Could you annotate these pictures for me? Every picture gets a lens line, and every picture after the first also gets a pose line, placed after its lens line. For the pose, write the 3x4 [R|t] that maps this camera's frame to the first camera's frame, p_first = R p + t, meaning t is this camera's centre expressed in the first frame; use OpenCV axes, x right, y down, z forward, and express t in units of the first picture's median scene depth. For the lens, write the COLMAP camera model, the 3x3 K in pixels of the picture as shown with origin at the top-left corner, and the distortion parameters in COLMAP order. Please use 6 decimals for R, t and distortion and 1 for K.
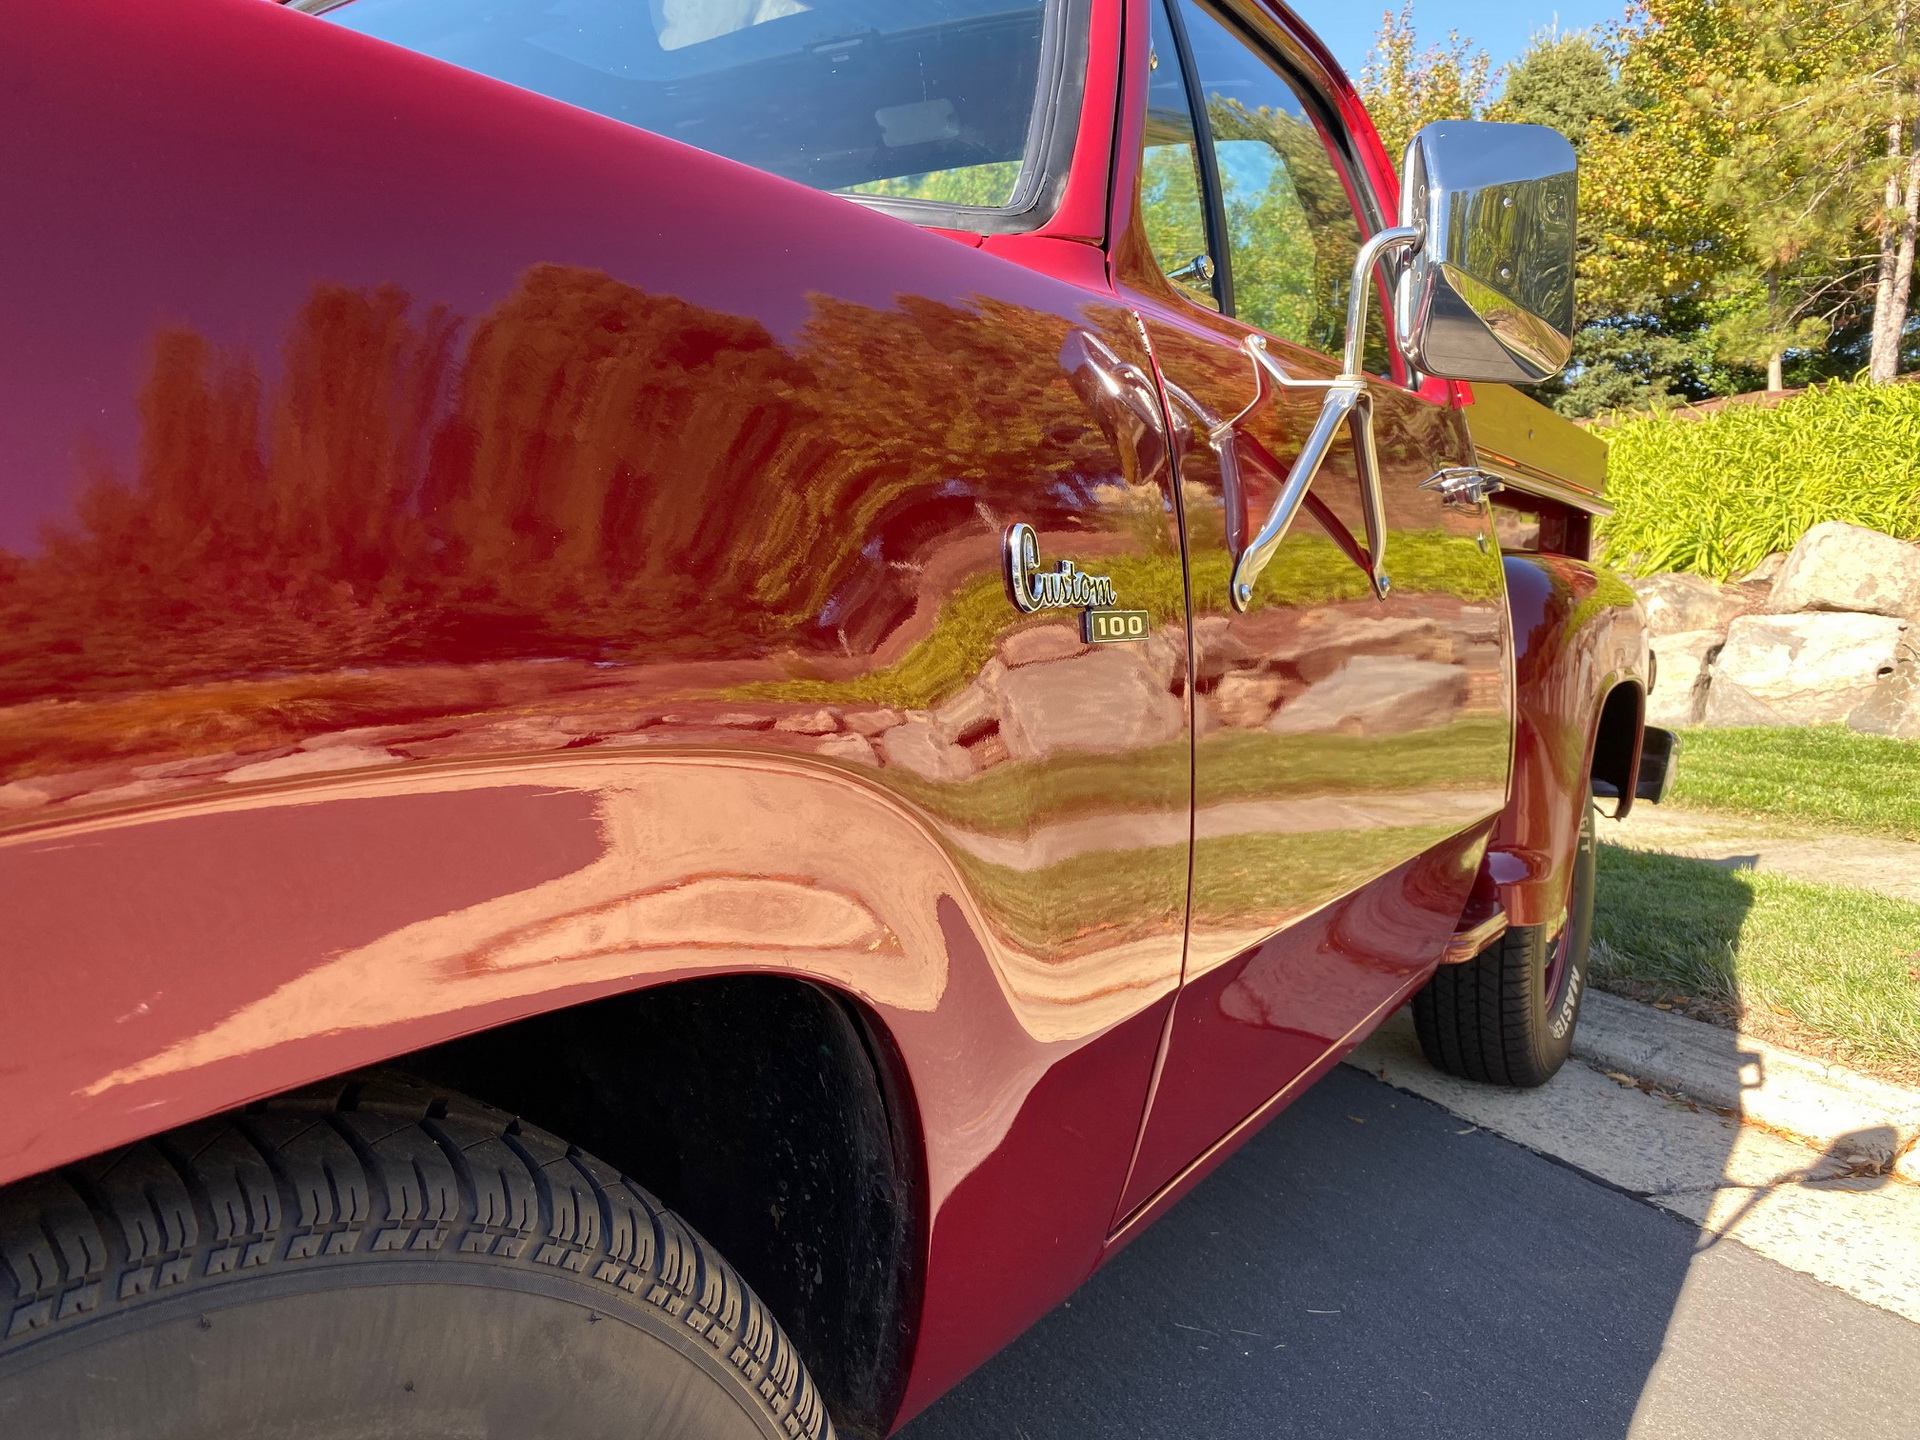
lens RADIAL K [[1521.5, 0, 962.0], [0, 1521.5, 699.8], [0, 0, 1]] dist [0.012019, -0.002606]
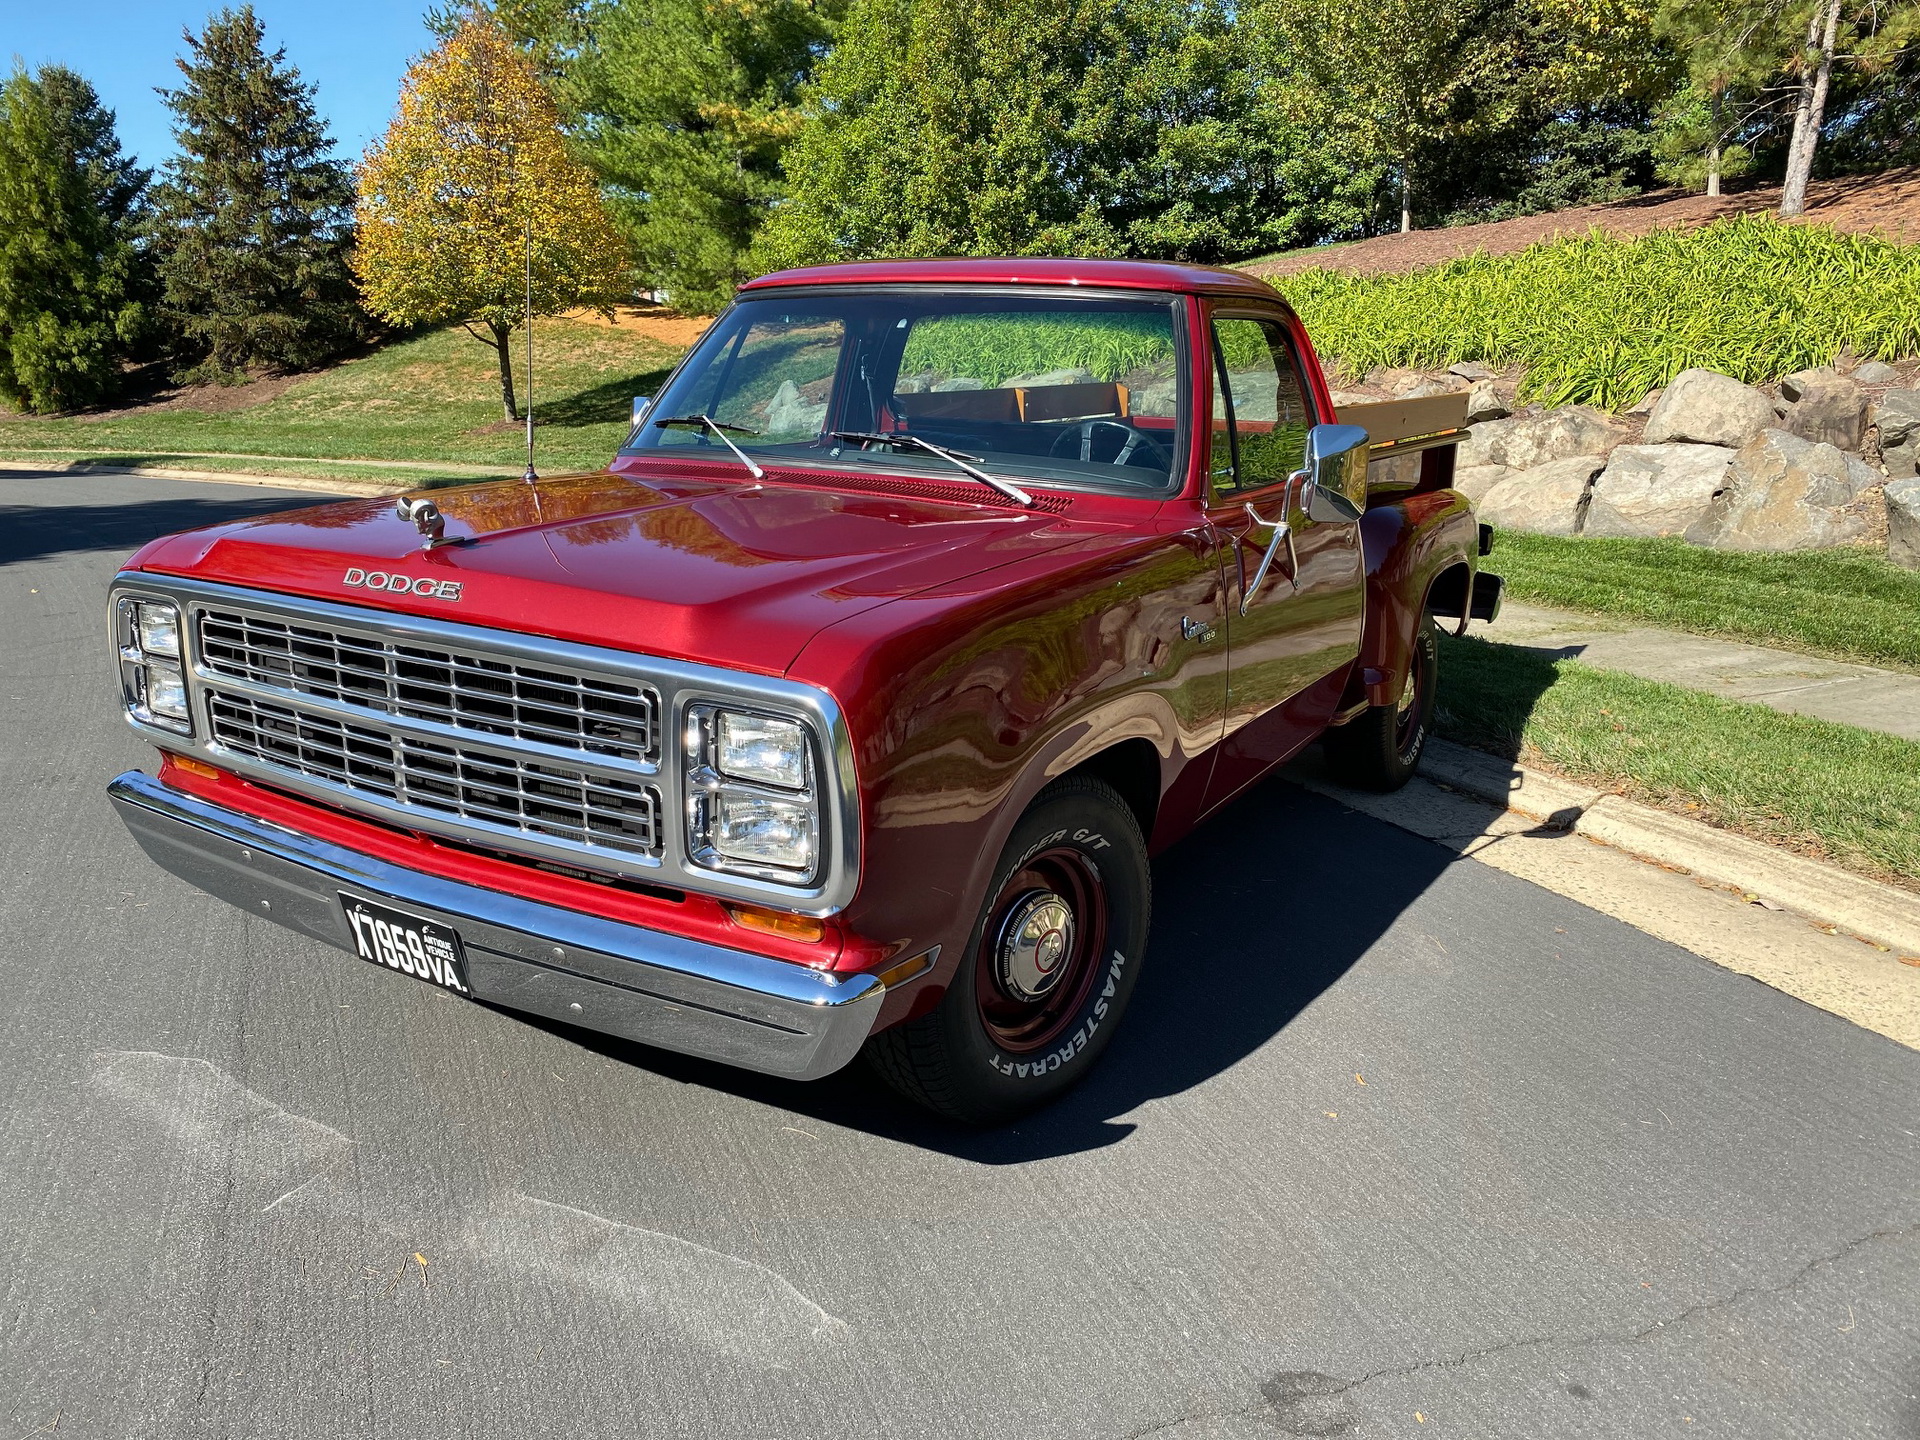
lens RADIAL K [[1521.5, 0, 962.0], [0, 1521.5, 699.8], [0, 0, 1]] dist [0.012019, -0.002606]
pose [[0.999785, -0.012159, 0.016813, -0.061229], [0.009357, 0.987441, 0.157711, -0.053776], [-0.018519, -0.157520, 0.987342, -0.284593]]
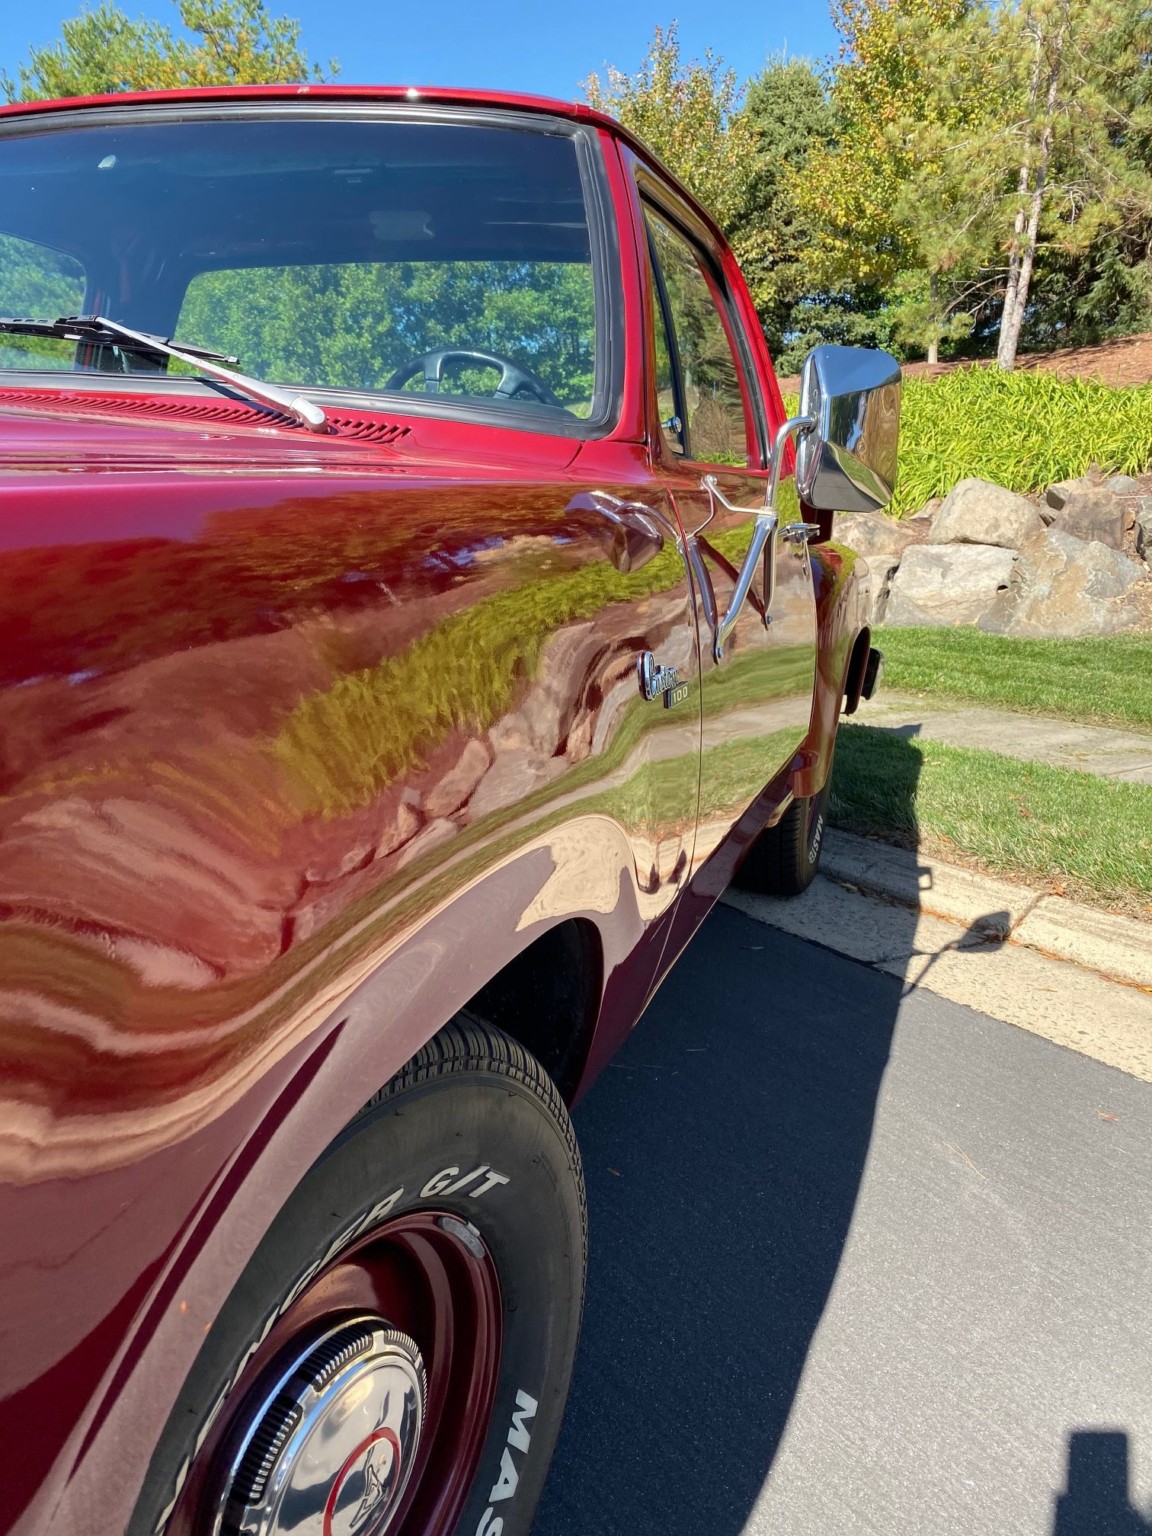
lens RADIAL K [[1217.2, 0, 568.2], [0, 1217.2, 742.7], [0, 0, 1]] dist [0.012019, -0.002606]
pose [[0.977118, -0.021631, 0.211593, -0.039014], [-0.006502, 0.991312, 0.131369, -0.021358], [-0.212597, -0.129739, 0.968489, -0.041855]]
